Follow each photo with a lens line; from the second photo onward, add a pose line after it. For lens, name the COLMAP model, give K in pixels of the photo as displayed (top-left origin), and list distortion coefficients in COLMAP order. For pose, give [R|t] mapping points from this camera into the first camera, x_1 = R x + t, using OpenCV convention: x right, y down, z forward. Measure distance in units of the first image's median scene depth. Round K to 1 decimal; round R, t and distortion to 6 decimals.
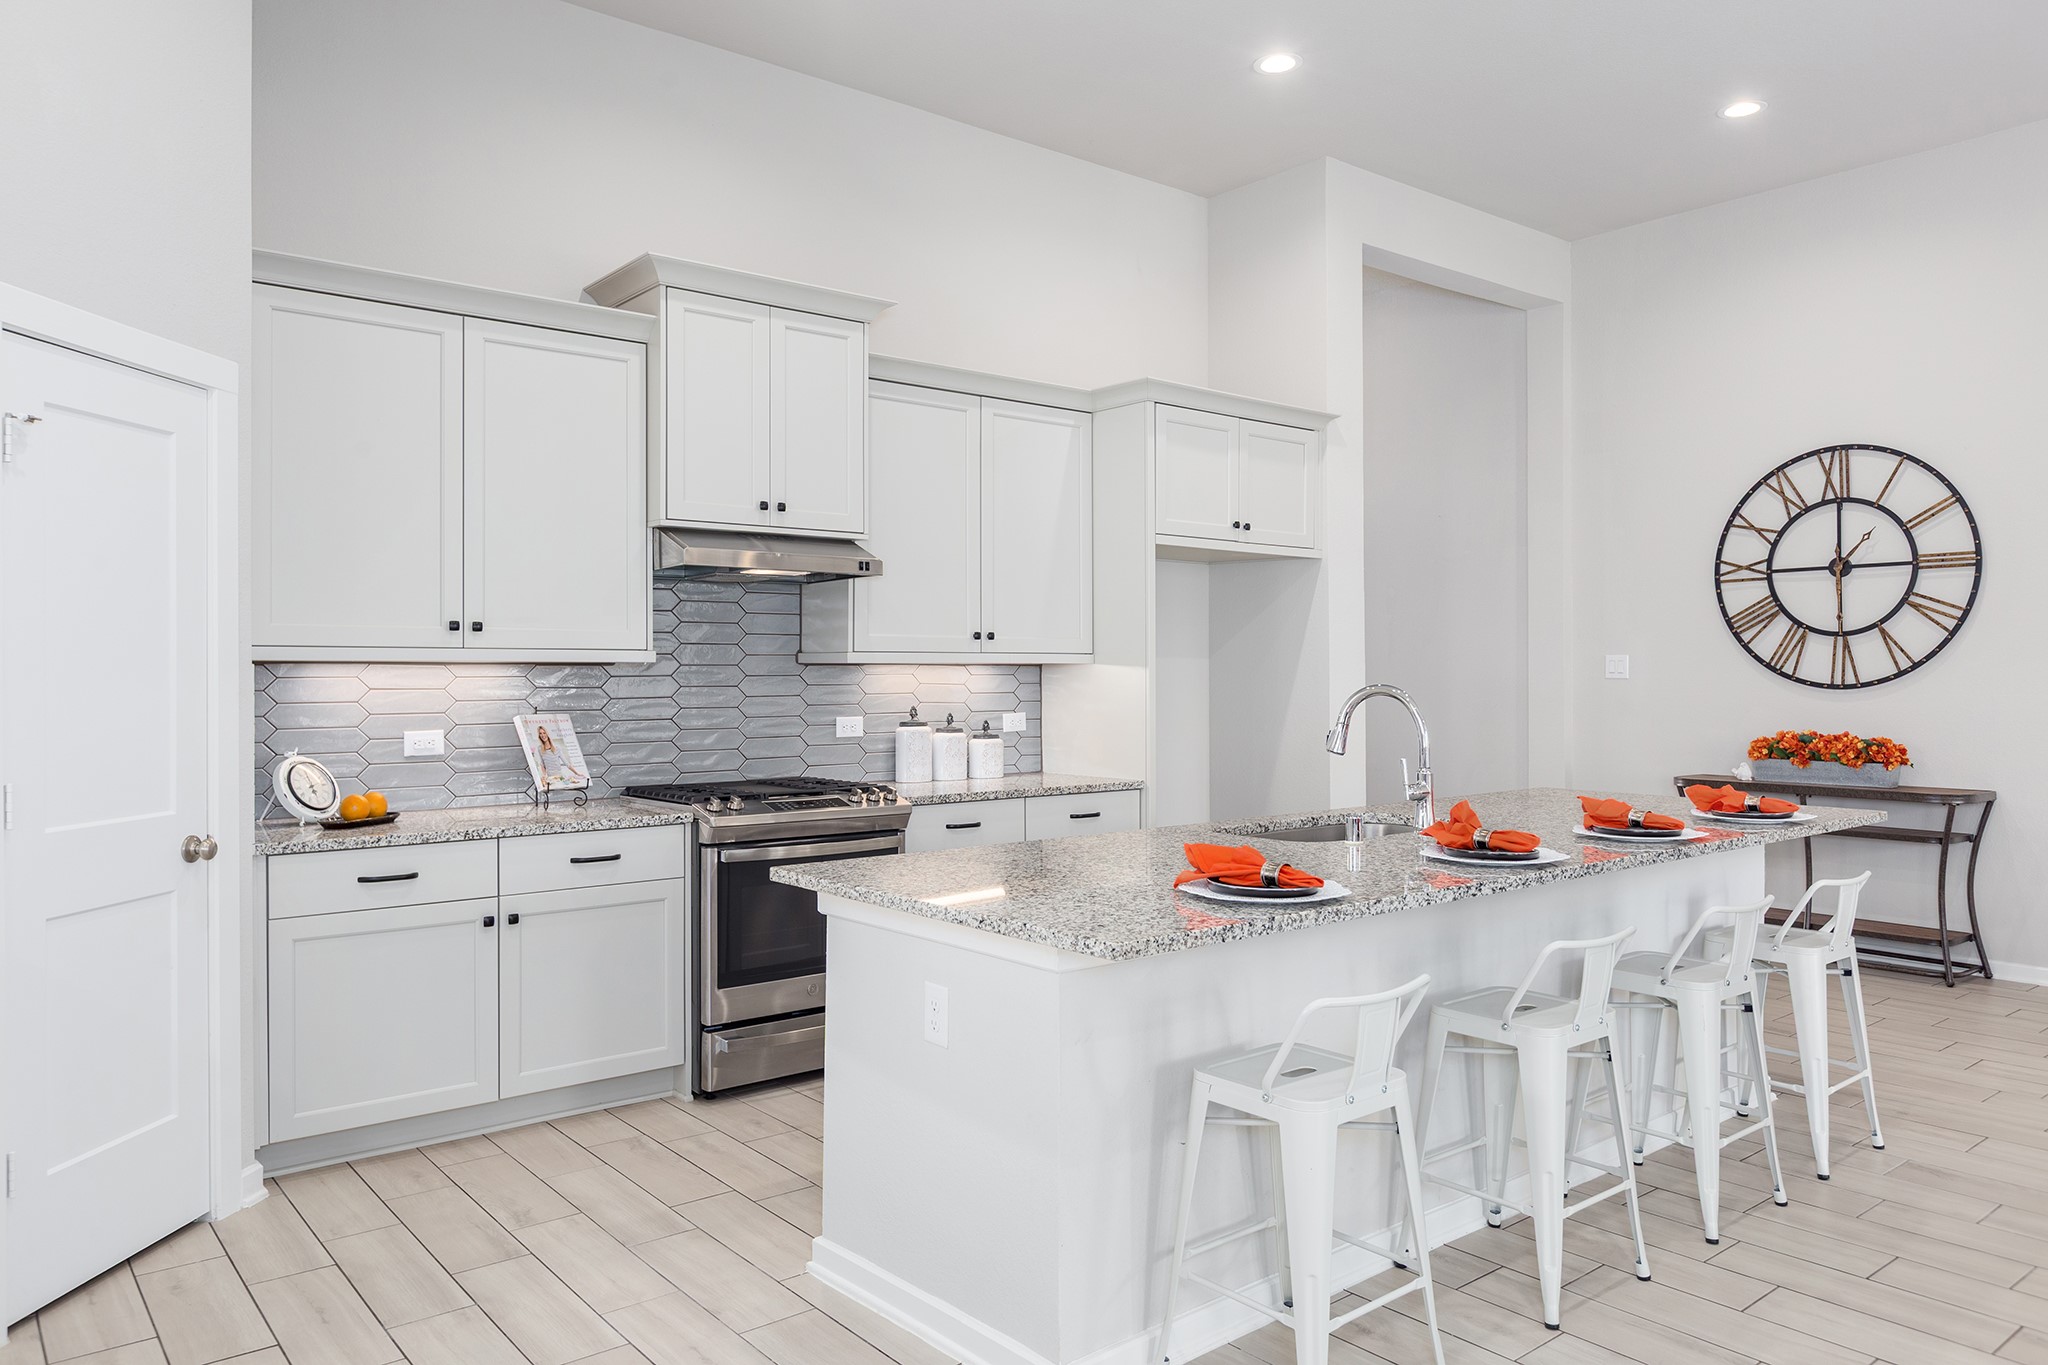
lens RADIAL K [[1381.2, 0, 1024.0], [0, 1381.2, 682.5], [0, 0, 1]] dist [-0.003136, -0.001451]
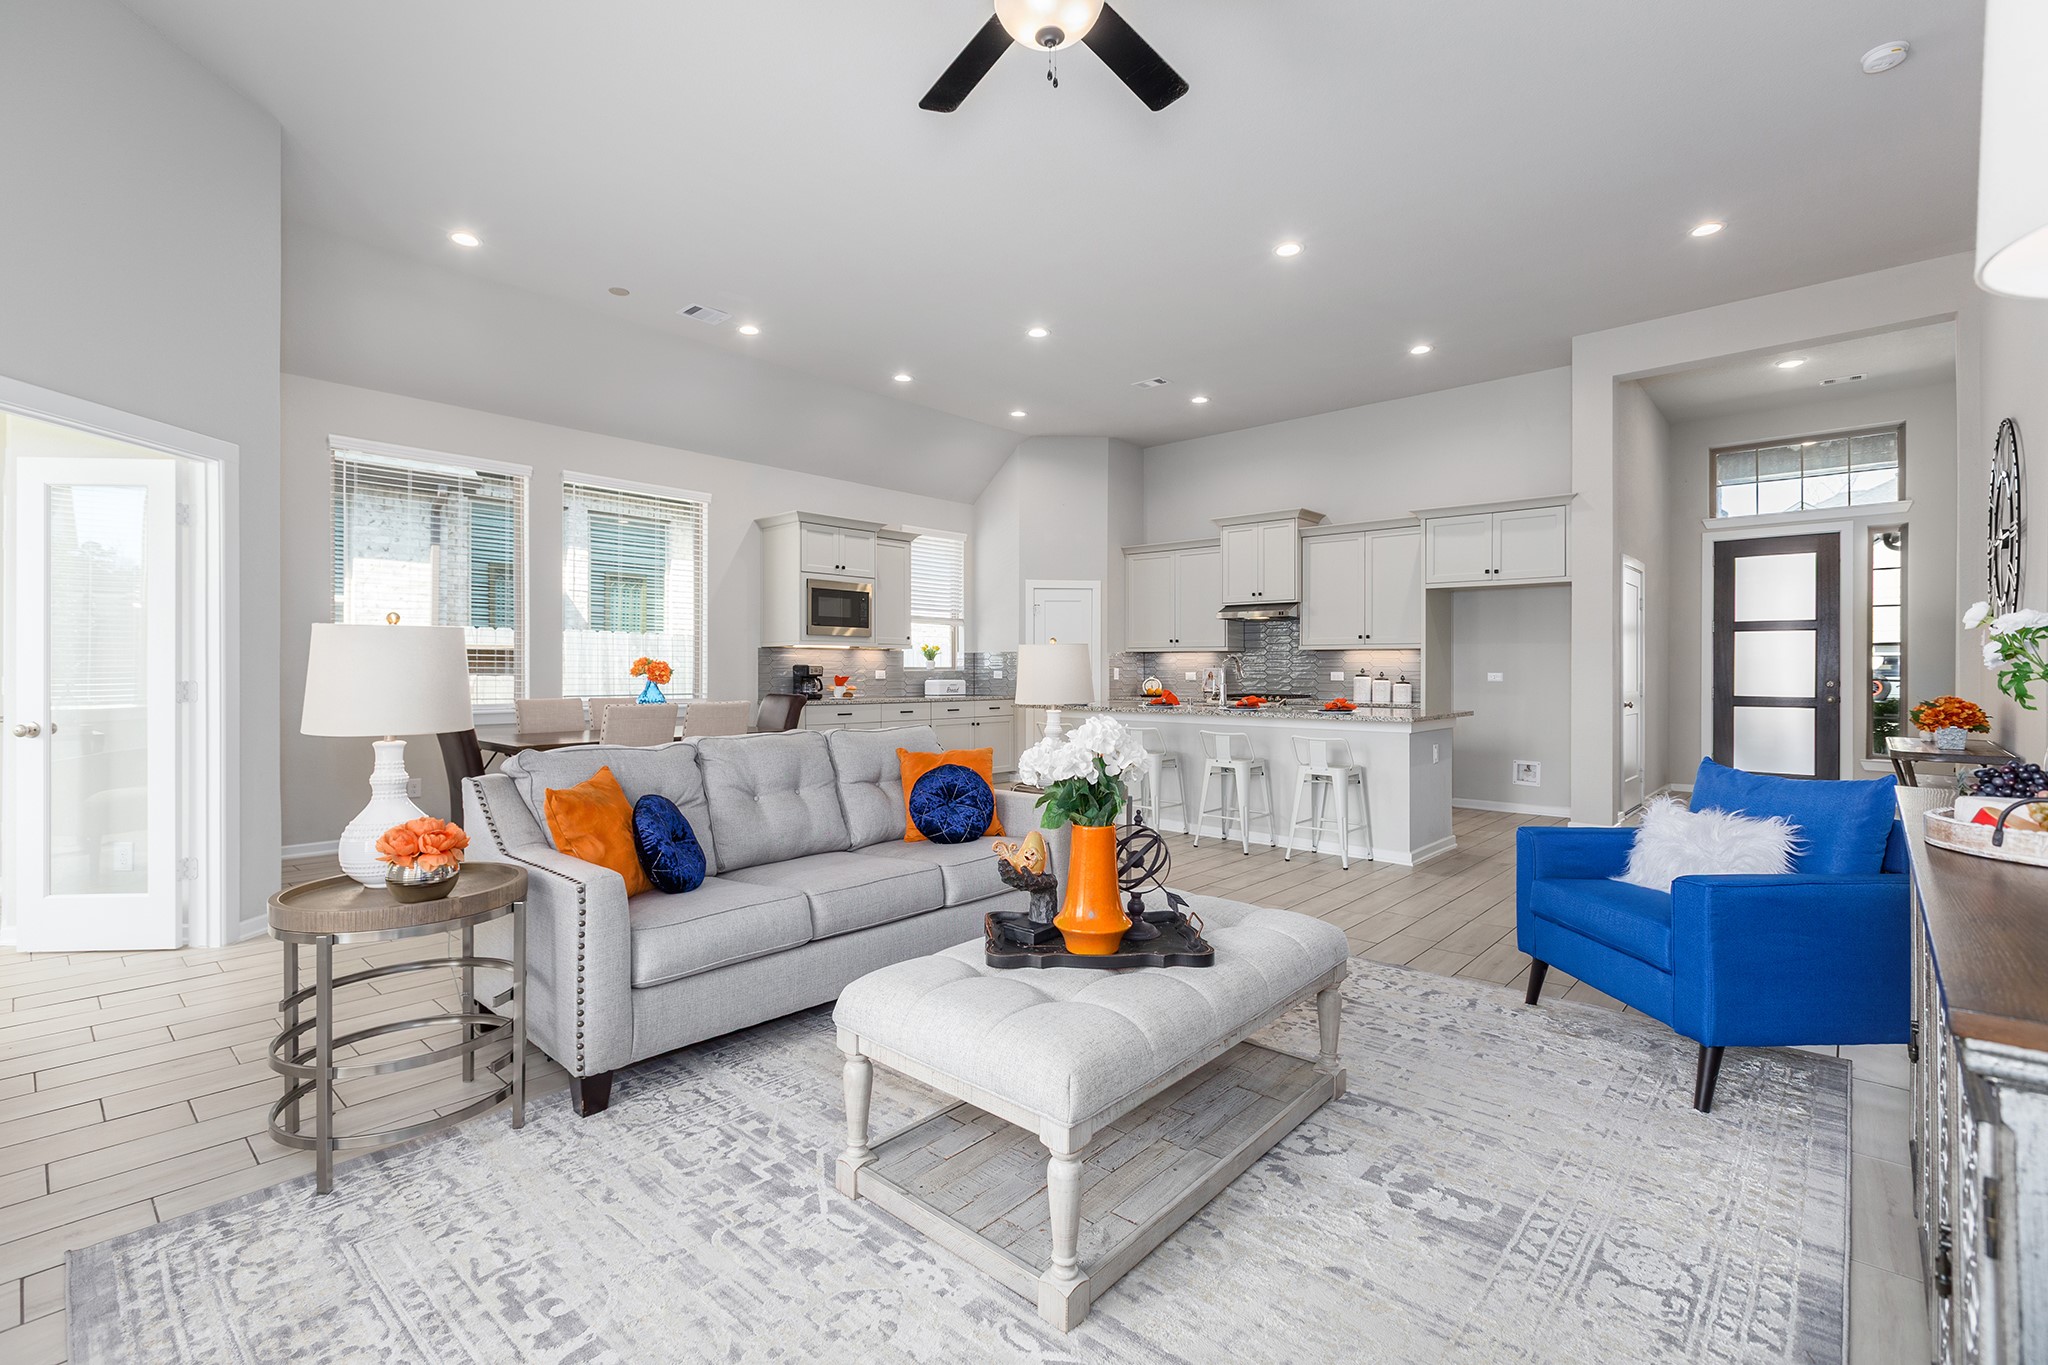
lens RADIAL K [[921.9, 0, 1024.0], [0, 921.9, 682.5], [0, 0, 1]] dist [0.000280, -0.000122]
pose [[0.158627, 0.016238, -0.987205, 1.352327], [-0.008235, 0.999852, 0.015123, 0.022606], [0.987304, 0.005730, 0.158737, 0.200791]]
